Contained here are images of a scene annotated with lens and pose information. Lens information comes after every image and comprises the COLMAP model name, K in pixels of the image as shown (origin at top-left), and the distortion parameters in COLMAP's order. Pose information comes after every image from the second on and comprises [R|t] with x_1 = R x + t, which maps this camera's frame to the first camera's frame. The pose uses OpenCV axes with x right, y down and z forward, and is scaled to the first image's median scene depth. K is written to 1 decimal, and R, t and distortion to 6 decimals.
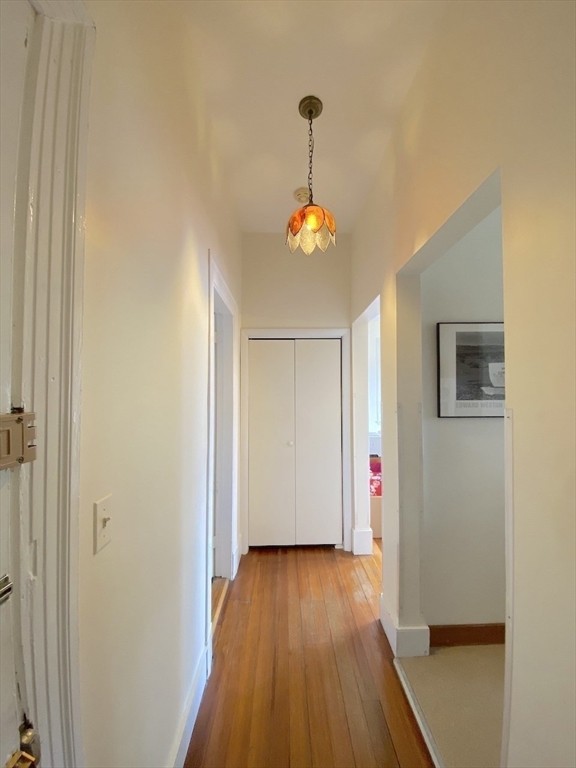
lens RADIAL K [[307.1, 0, 283.3], [0, 307.1, 384.6], [0, 0, 1]] dist [0.016108, -0.000042]
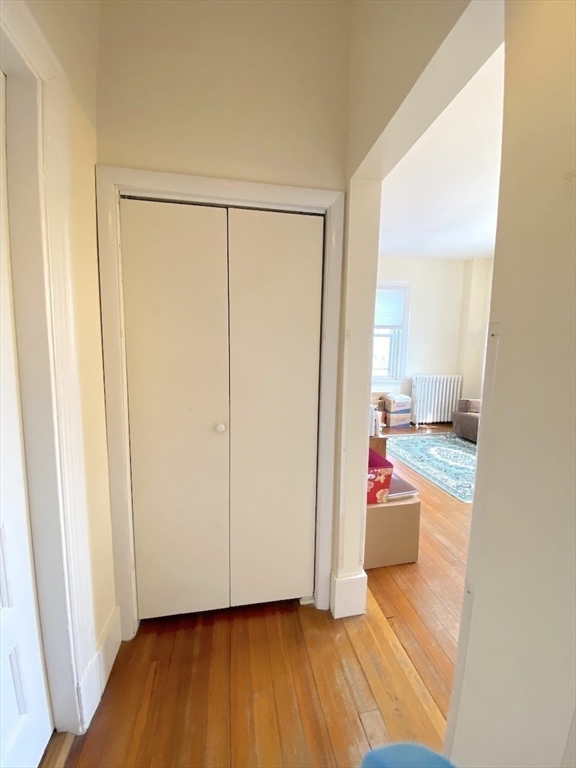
lens RADIAL K [[307.1, 0, 287.1], [0, 307.1, 381.4], [0, 0, 1]] dist [0.016108, -0.000042]
pose [[0.982861, -0.000264, 0.184350, 0.040878], [-0.023632, 0.991569, 0.127410, 0.053698], [-0.182829, -0.129583, 0.974567, 0.522748]]
